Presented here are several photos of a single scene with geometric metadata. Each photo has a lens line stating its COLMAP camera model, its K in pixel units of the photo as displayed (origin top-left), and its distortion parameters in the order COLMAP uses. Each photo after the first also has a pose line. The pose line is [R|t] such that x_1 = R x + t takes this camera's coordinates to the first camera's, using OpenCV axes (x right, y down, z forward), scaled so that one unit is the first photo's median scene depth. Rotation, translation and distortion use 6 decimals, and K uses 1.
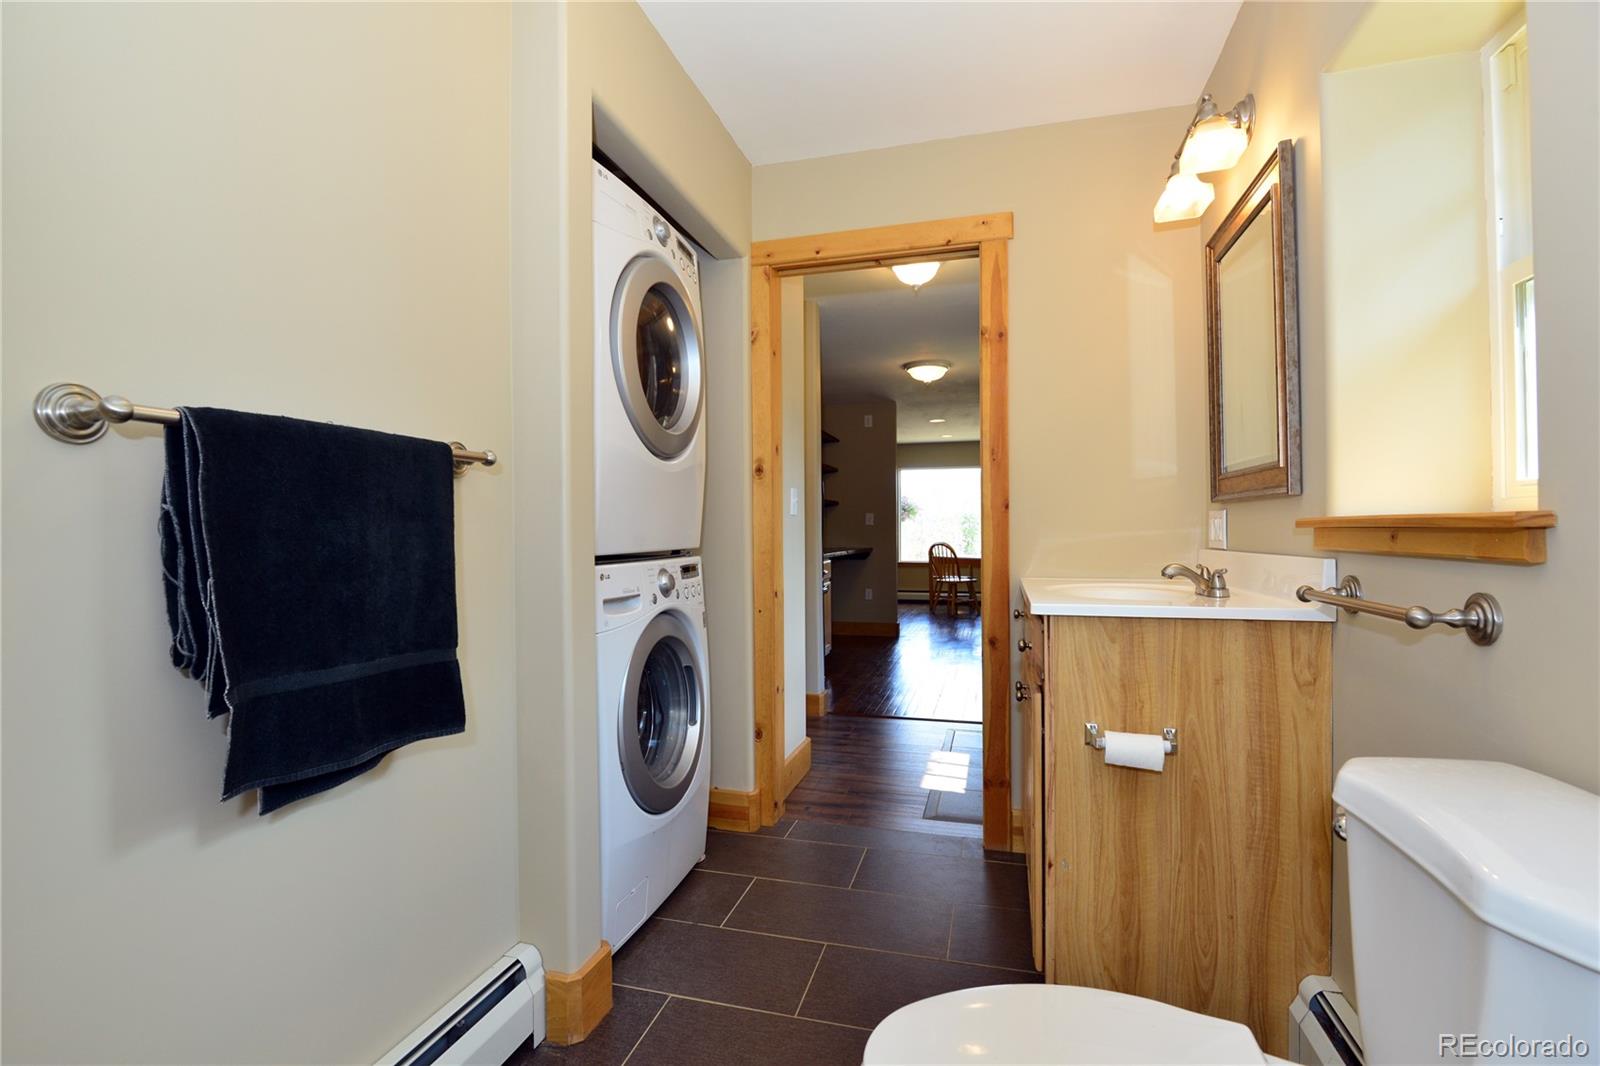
lens RADIAL K [[736.4, 0, 801.5], [0, 736.4, 524.4], [0, 0, 1]] dist [-0.016909, -0.002643]
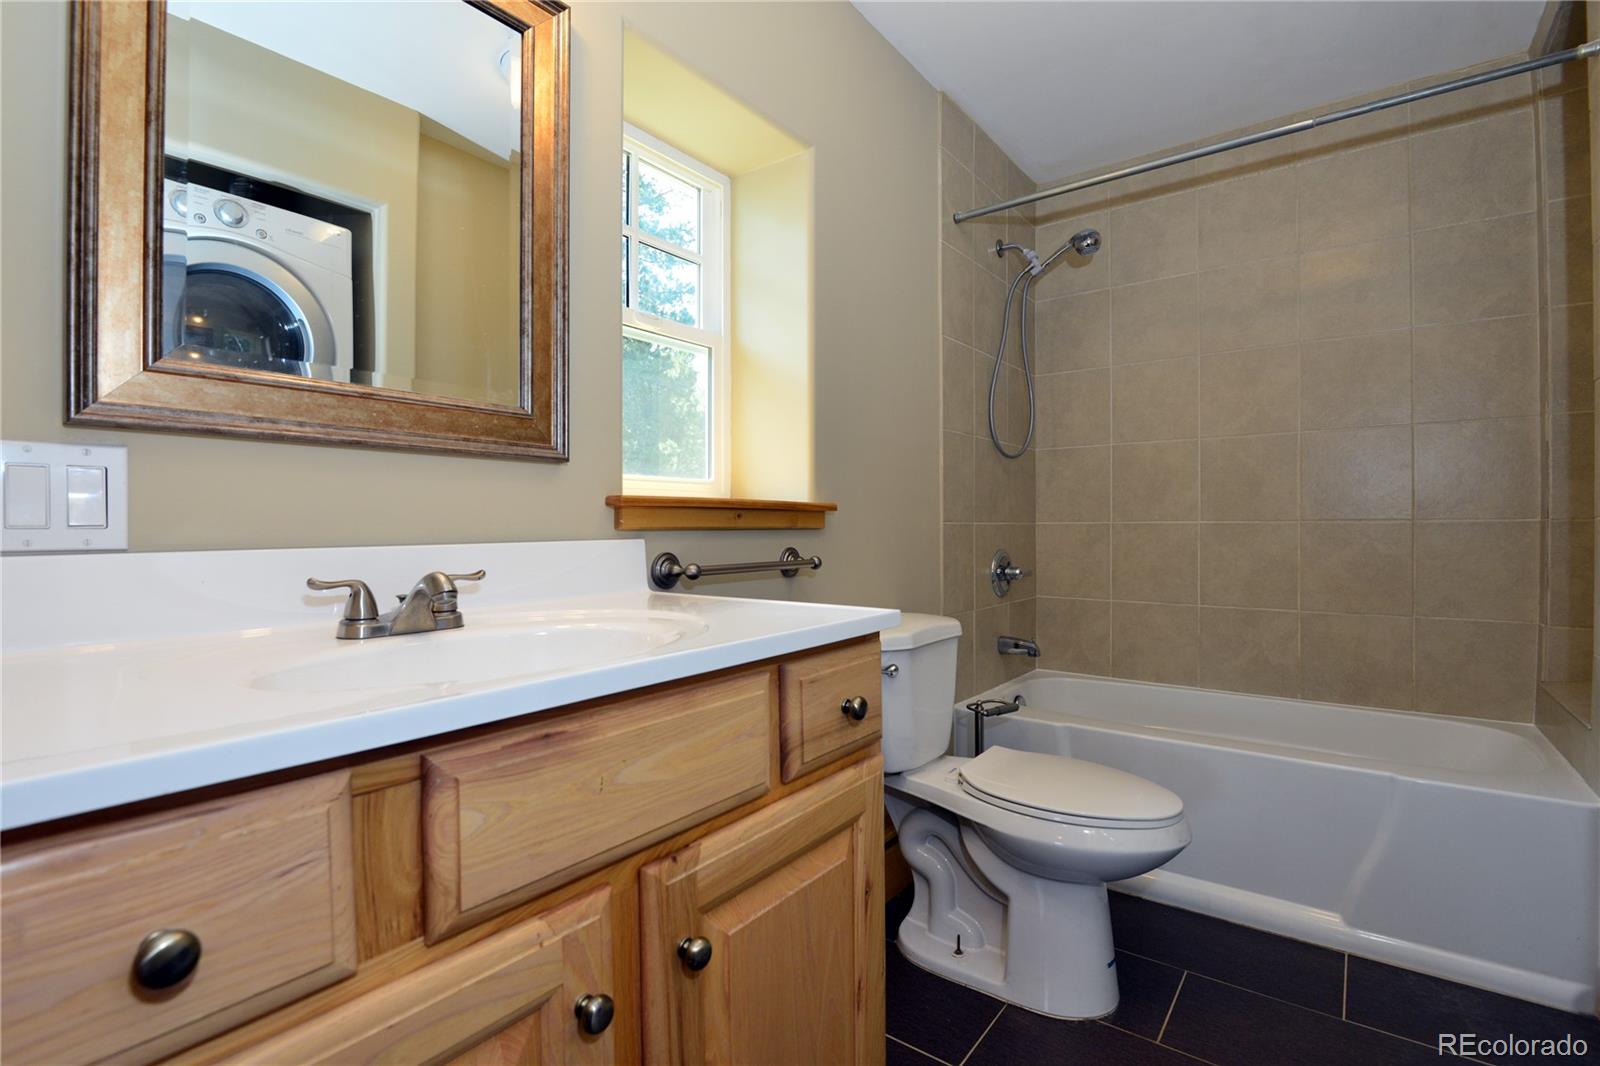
lens RADIAL K [[736.4, 0, 793.9], [0, 736.4, 534.5], [0, 0, 1]] dist [-0.016909, -0.002643]
pose [[-0.920108, 0.002889, 0.391654, 0.153005], [0.004067, 0.999989, 0.002178, 0.043106], [-0.391644, 0.003596, -0.920110, 1.901203]]
